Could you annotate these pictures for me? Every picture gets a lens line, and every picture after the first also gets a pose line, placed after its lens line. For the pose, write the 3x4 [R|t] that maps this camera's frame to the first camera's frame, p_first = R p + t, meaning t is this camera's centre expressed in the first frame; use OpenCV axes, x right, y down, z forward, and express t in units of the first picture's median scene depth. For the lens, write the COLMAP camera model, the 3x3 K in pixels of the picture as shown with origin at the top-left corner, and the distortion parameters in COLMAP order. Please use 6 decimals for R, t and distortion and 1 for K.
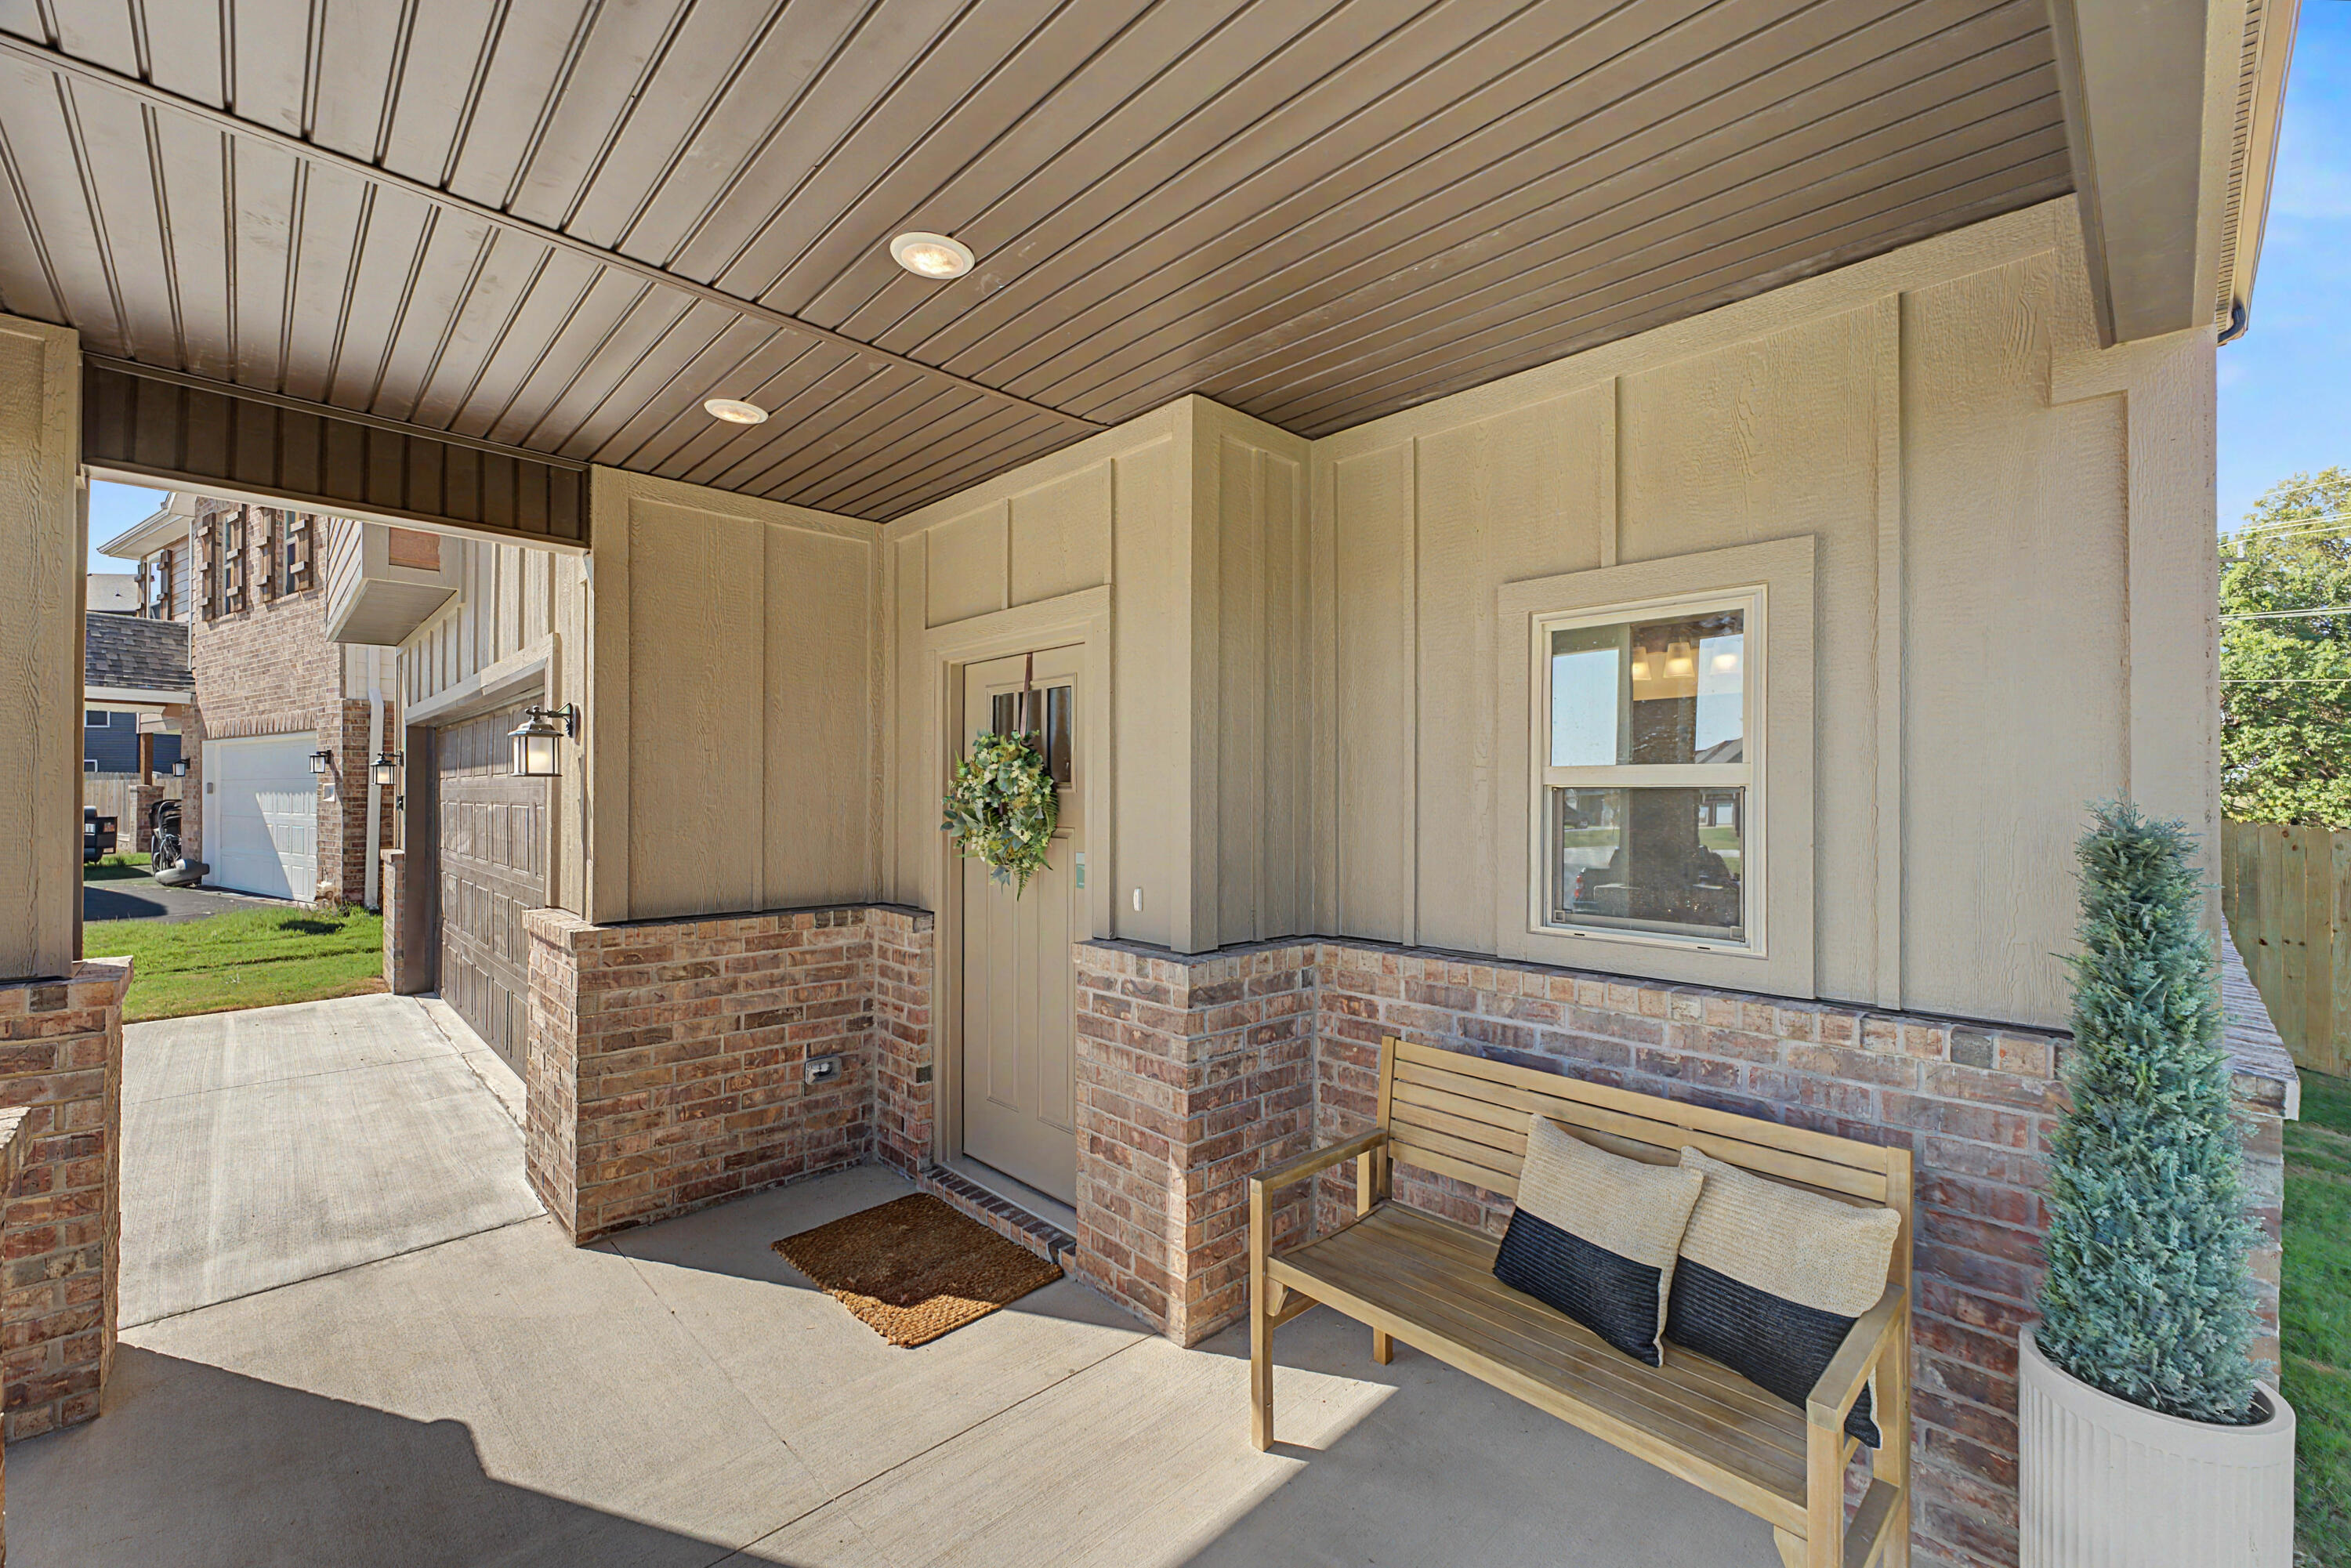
lens RADIAL K [[957.5, 0, 1182.2], [0, 957.5, 783.3], [0, 0, 1]] dist [-0.002126, 0.000326]
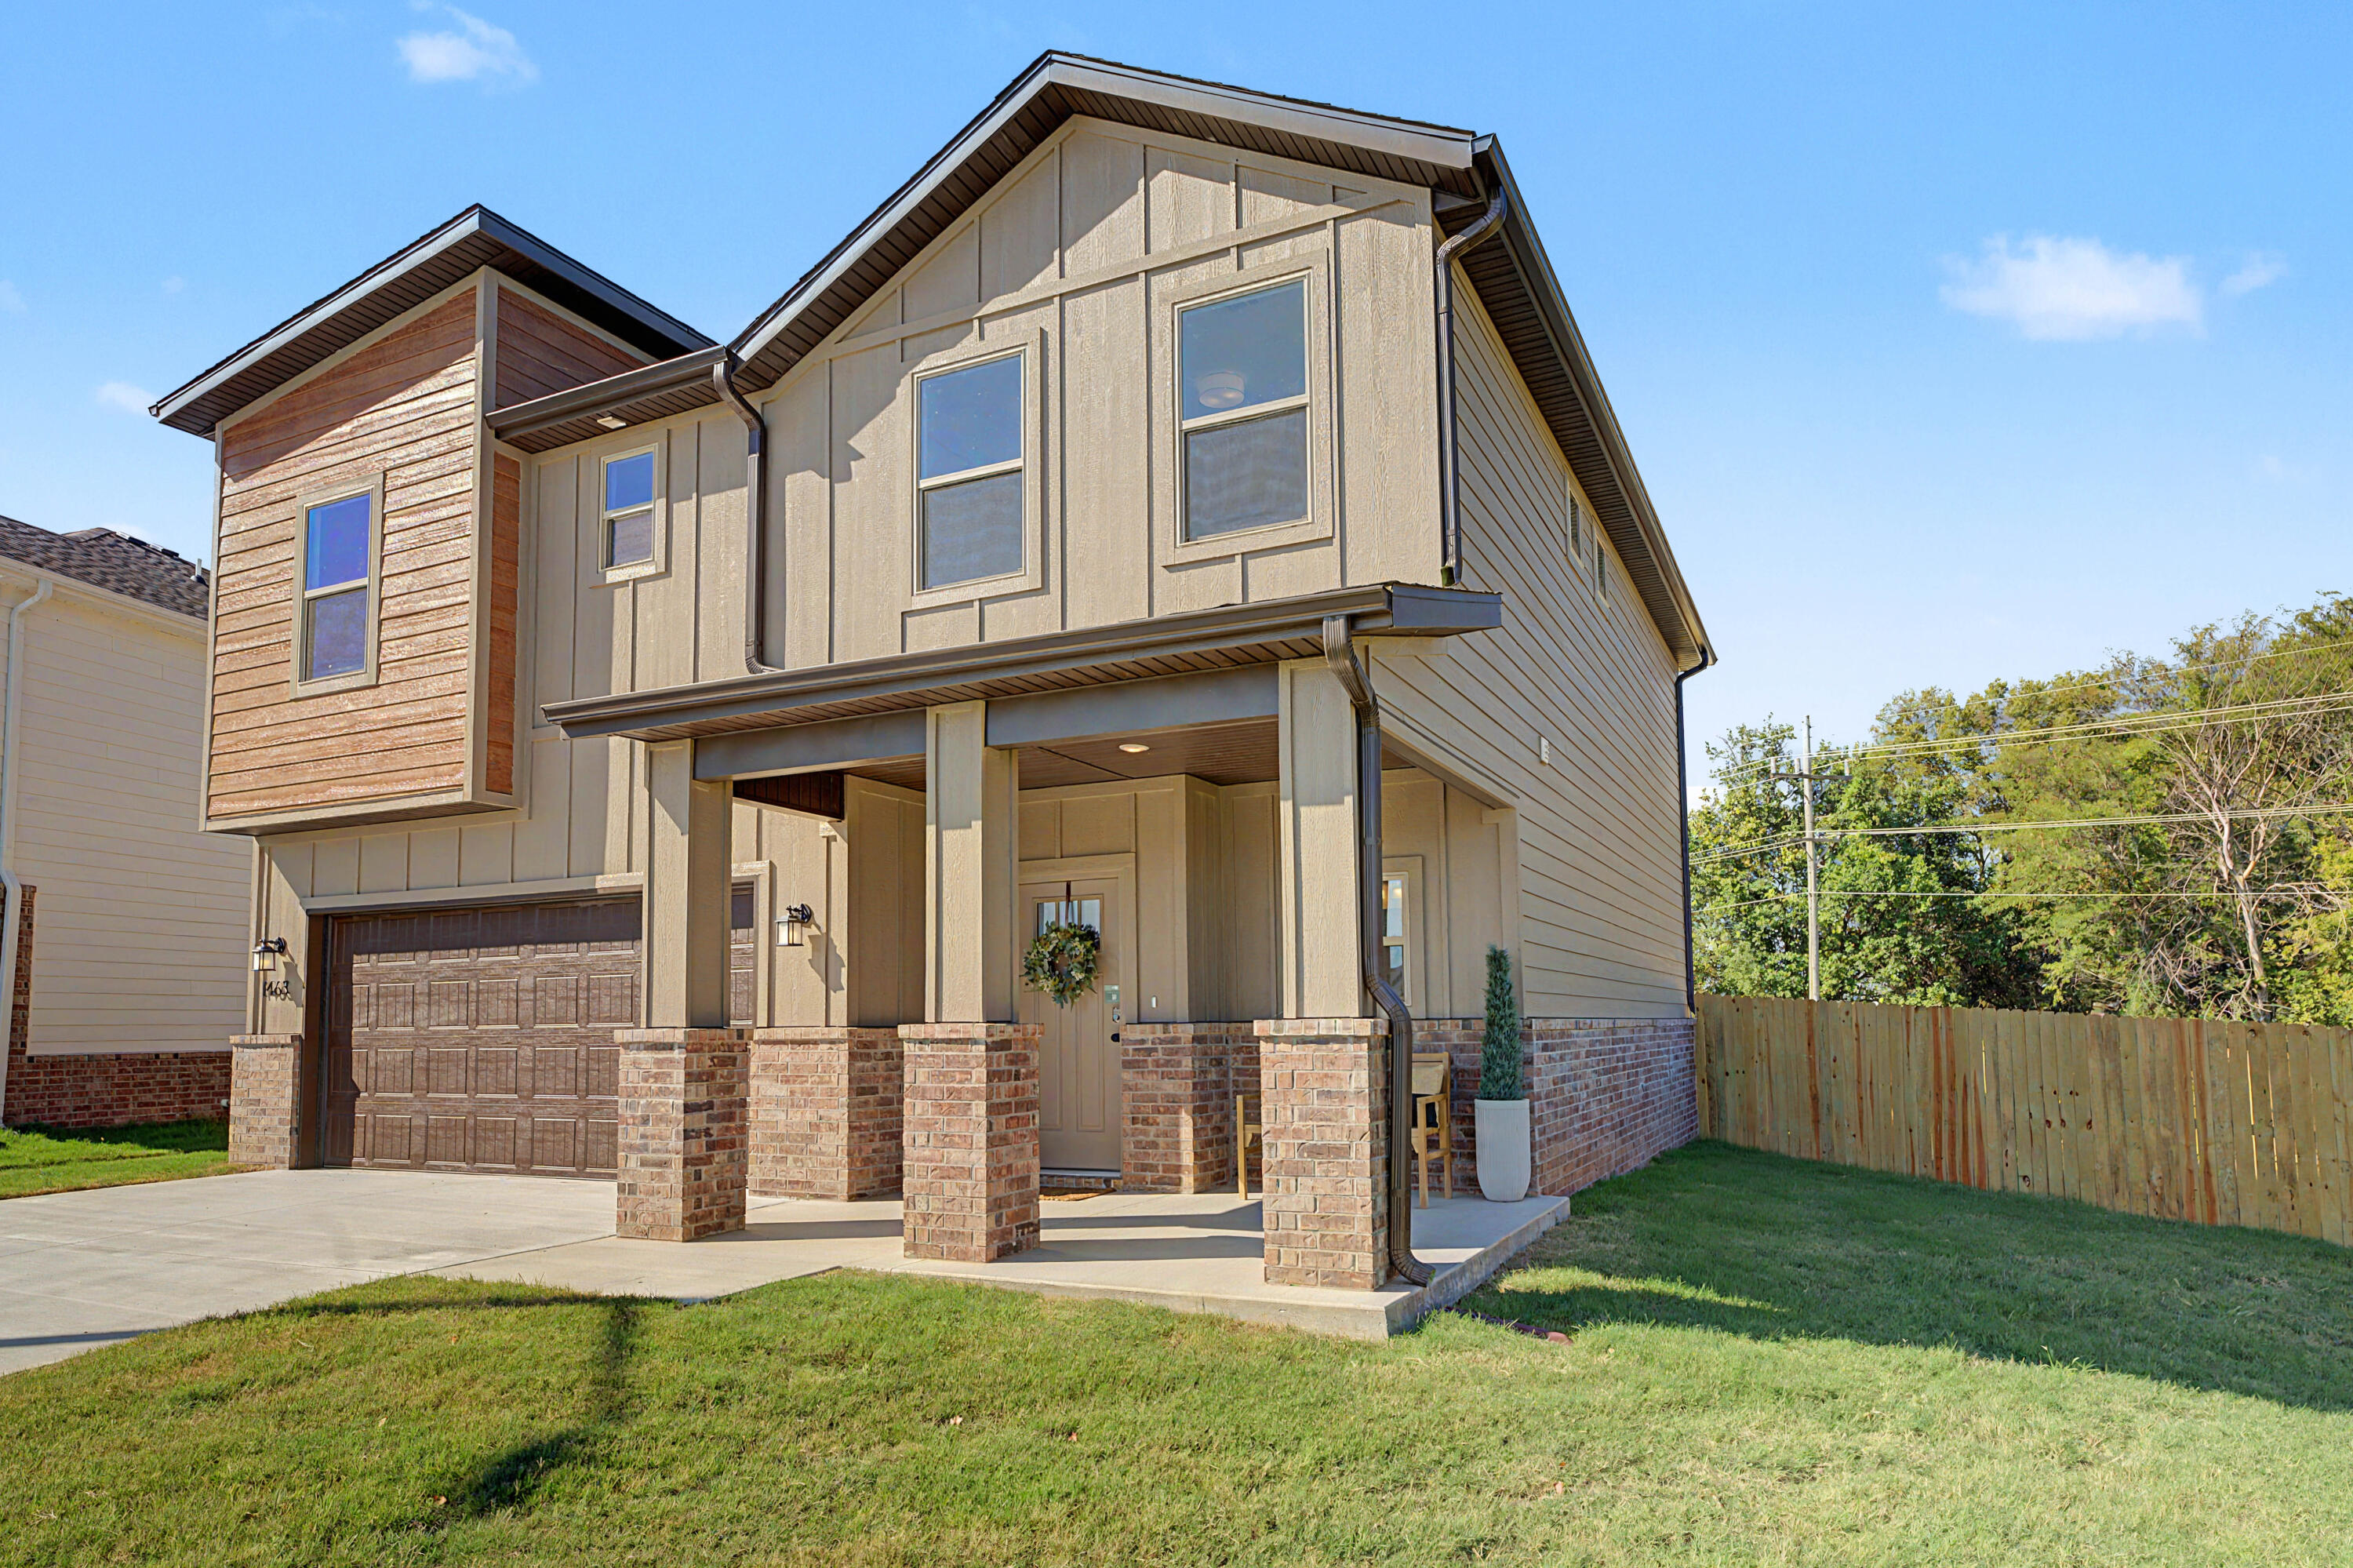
lens RADIAL K [[1411.7, 0, 1184.2], [0, 1411.7, 902.7], [0, 0, 1]] dist [-0.002875, -0.000941]
pose [[0.940030, 0.016591, 0.340689, -1.043967], [0.009974, 0.997052, -0.076077, 0.138647], [-0.340947, 0.074912, 0.937093, -1.952587]]
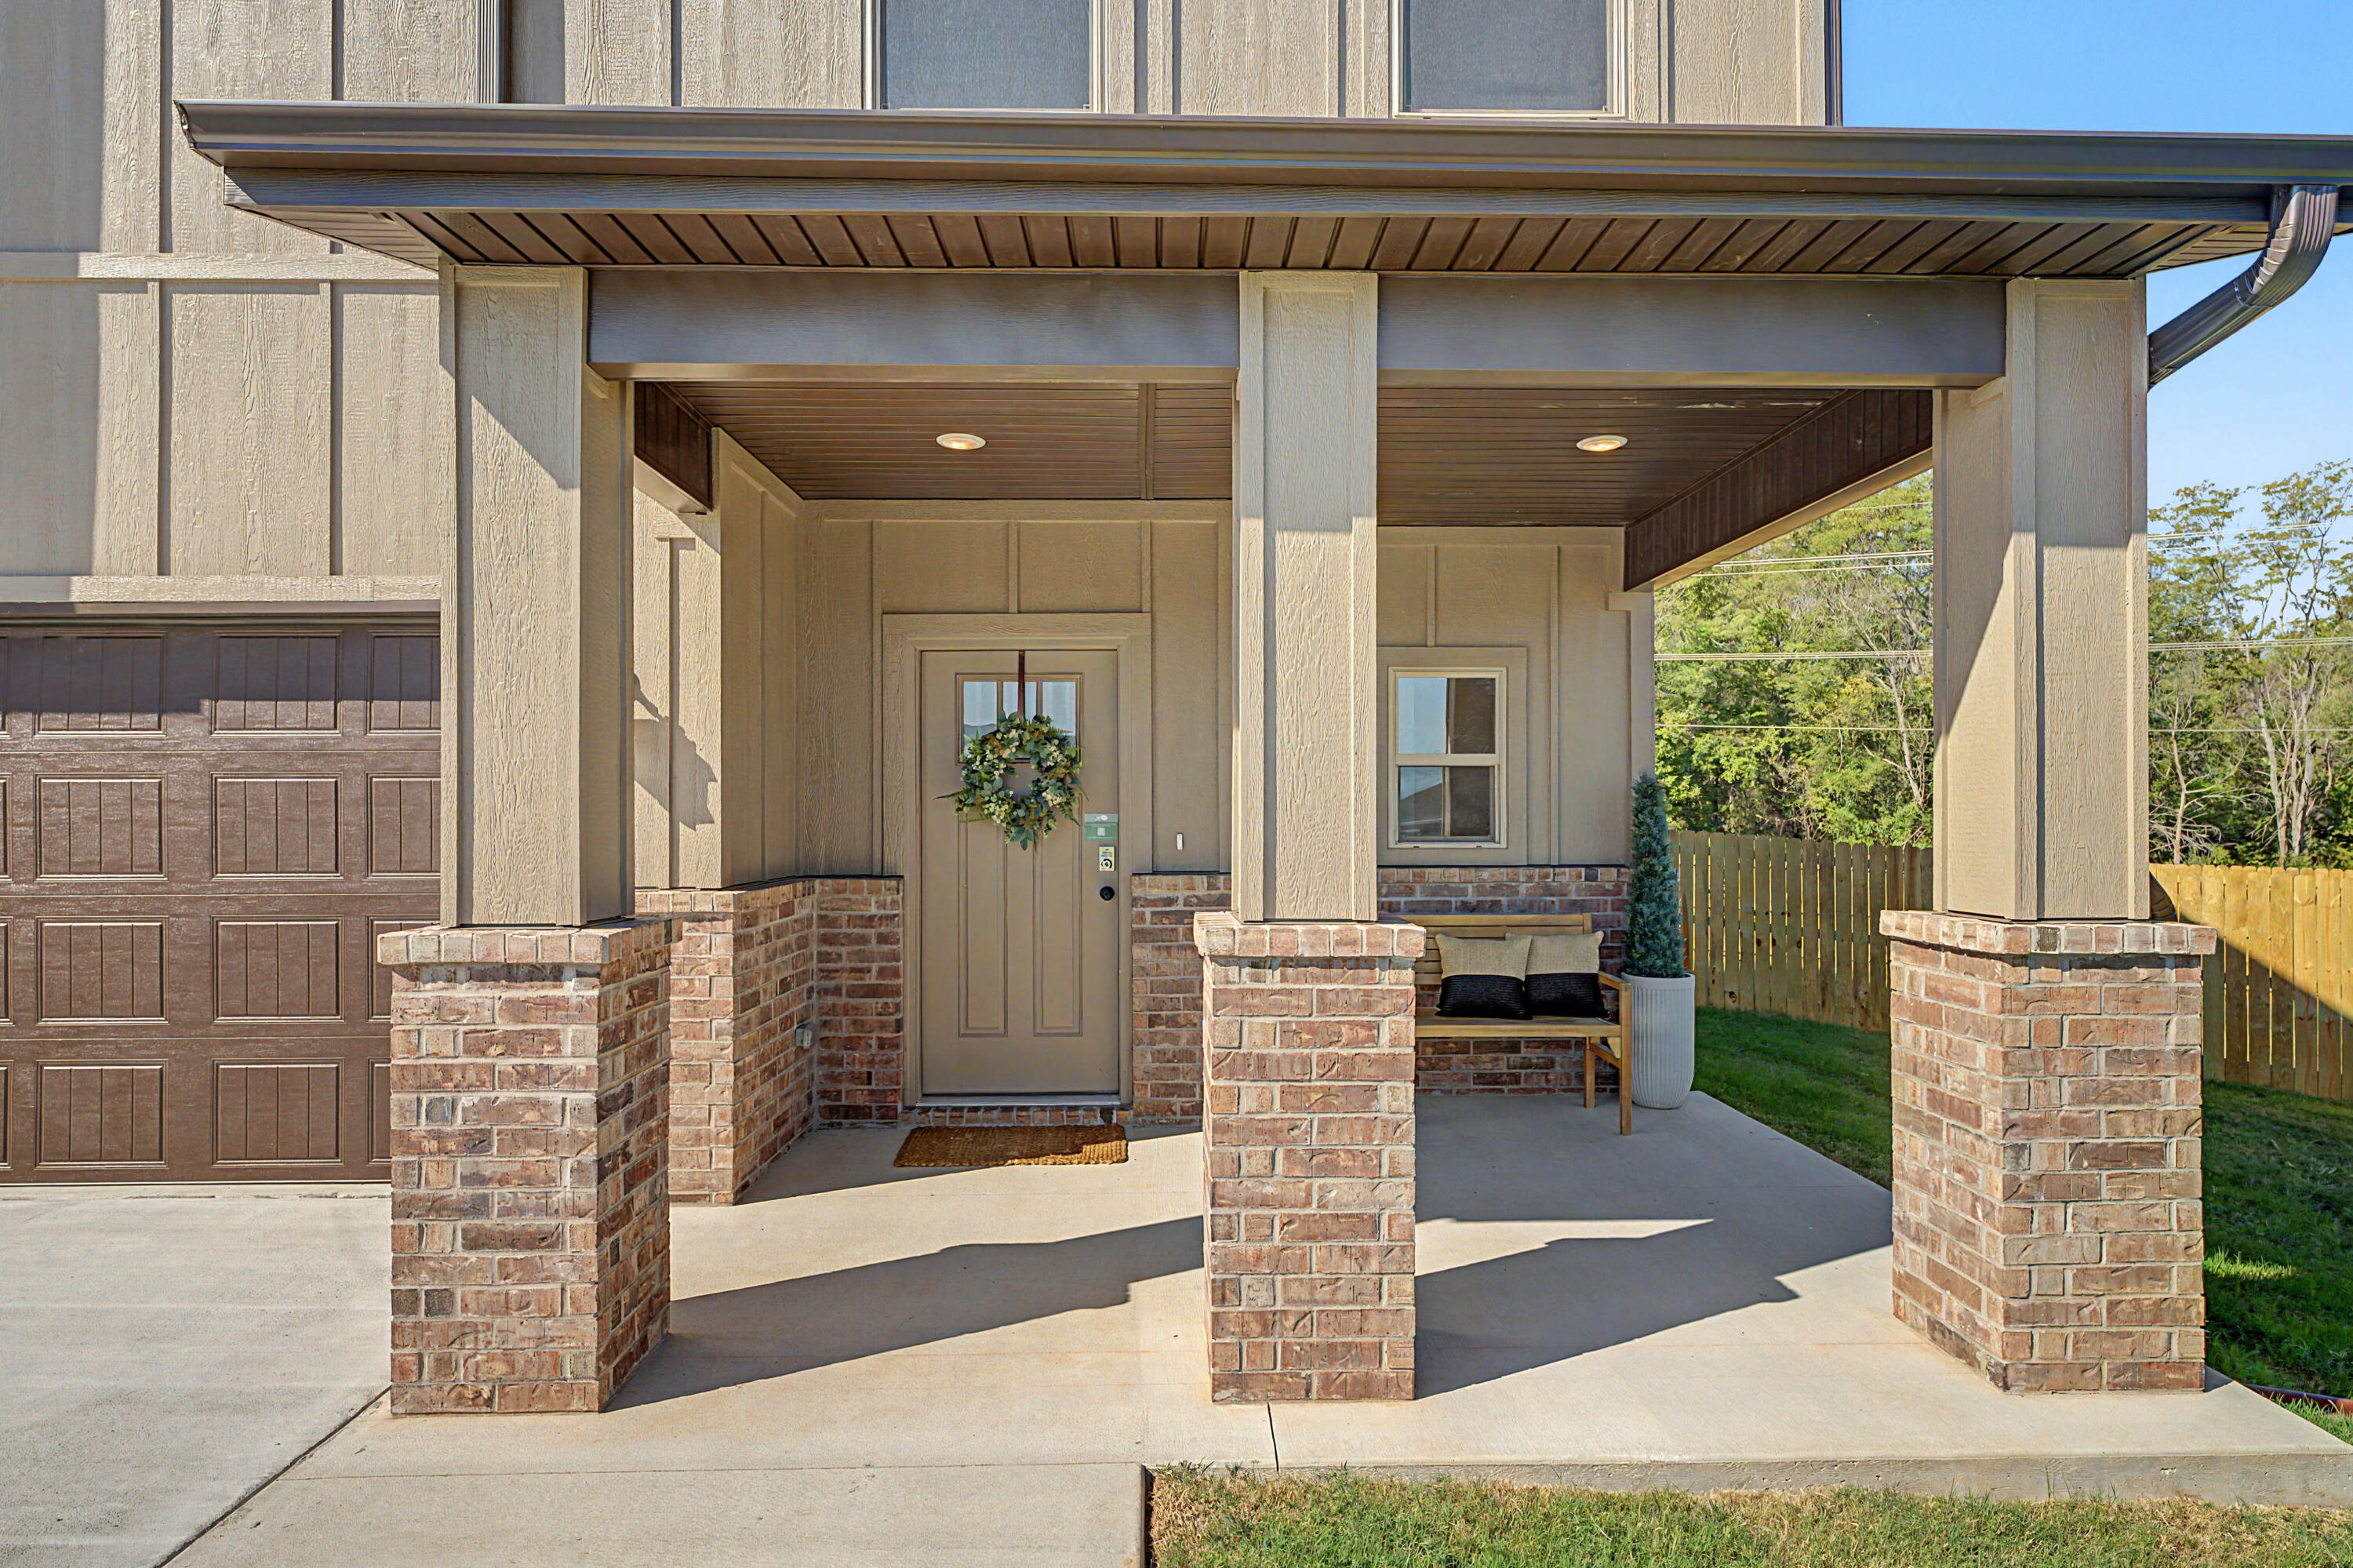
lens RADIAL K [[1332.9, 0, 1179.7], [0, 1332.9, 799.0], [0, 0, 1]] dist [0.001663, -0.000553]
pose [[0.683691, 0.002636, 0.729767, -1.464152], [-0.004951, 0.999987, 0.001026, 0.056088], [-0.729755, -0.004315, 0.683695, -0.337111]]
